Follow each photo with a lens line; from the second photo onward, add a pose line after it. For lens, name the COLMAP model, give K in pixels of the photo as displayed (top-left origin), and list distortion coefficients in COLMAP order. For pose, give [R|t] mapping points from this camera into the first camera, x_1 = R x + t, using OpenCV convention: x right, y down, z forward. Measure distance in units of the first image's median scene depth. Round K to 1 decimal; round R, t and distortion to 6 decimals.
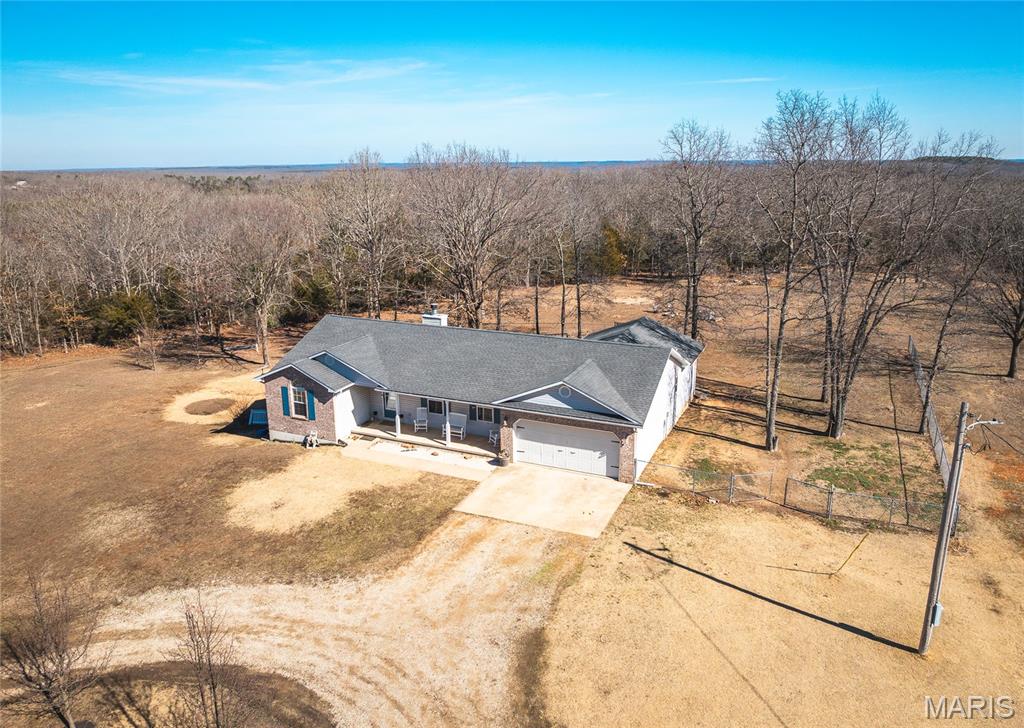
lens RADIAL K [[723.9, 0, 512.0], [0, 723.9, 364.0], [0, 0, 1]] dist [-0.046743, -0.002136]
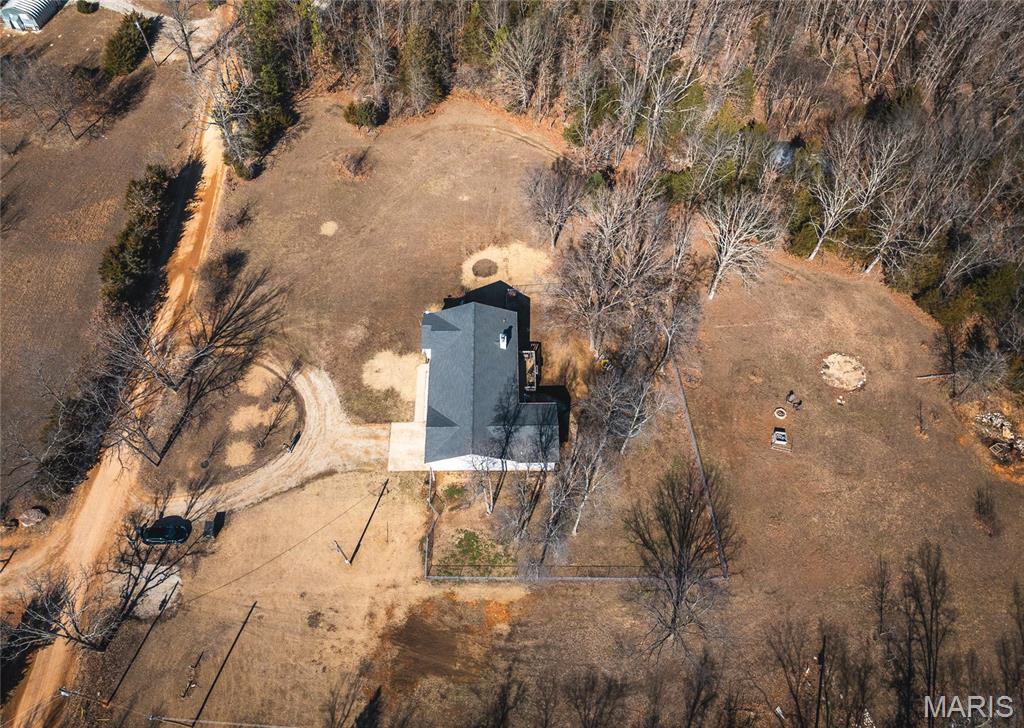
lens RADIAL K [[723.9, 0, 512.0], [0, 723.9, 364.0], [0, 0, 1]] dist [-0.046743, -0.002136]
pose [[0.424667, 0.771190, -0.474262, 1.267138], [-0.254756, 0.604467, 0.754798, -2.165410], [0.868768, -0.199716, 0.453162, 0.160141]]
